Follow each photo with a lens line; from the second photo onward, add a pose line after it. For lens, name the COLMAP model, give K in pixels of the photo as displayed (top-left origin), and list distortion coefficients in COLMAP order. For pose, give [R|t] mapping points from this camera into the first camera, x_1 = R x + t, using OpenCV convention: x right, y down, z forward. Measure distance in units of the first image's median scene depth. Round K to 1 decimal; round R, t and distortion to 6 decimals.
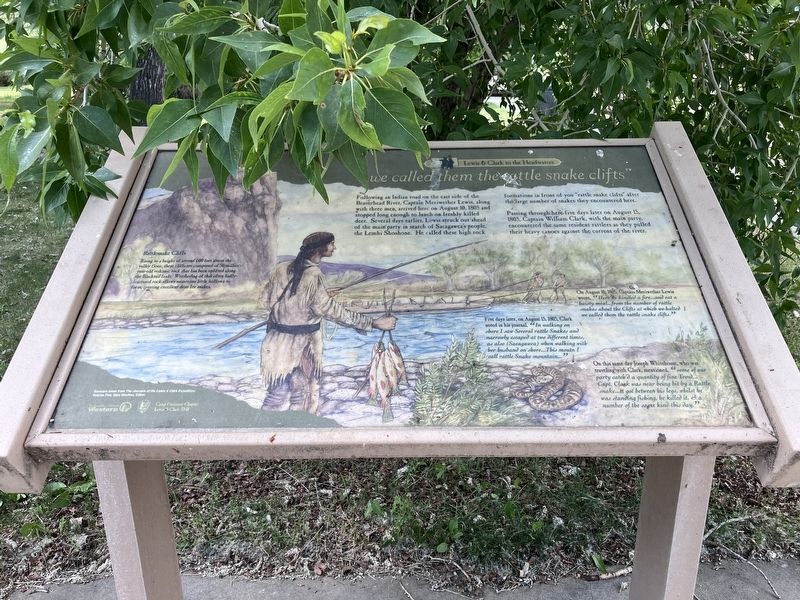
lens RADIAL K [[652.3, 0, 398.8], [0, 652.3, 301.3], [0, 0, 1]] dist [0.042495, -0.062790]
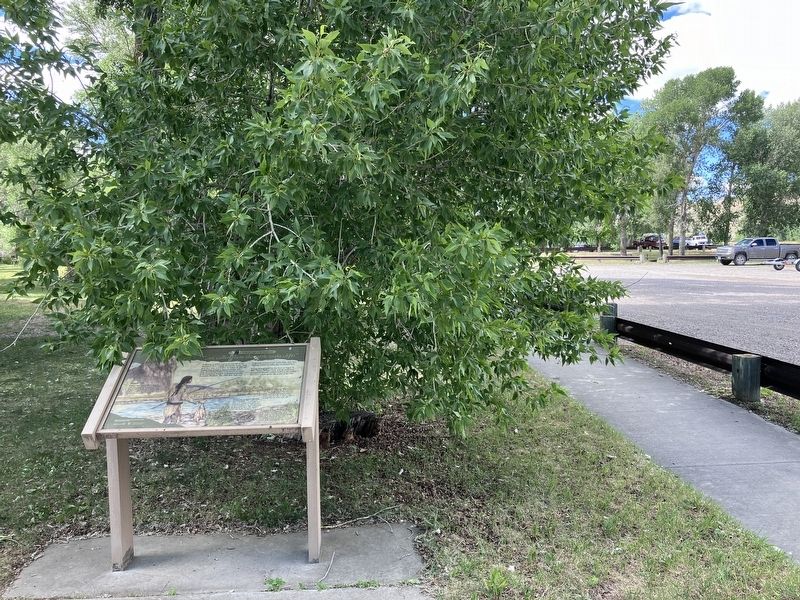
lens RADIAL K [[652.3, 0, 402.8], [0, 652.3, 300.3], [0, 0, 1]] dist [0.042495, -0.062790]
pose [[0.997878, -0.010383, 0.064272, 0.739193], [0.026211, 0.967733, -0.250613, 0.373449], [-0.059596, 0.251766, 0.965952, -2.282659]]
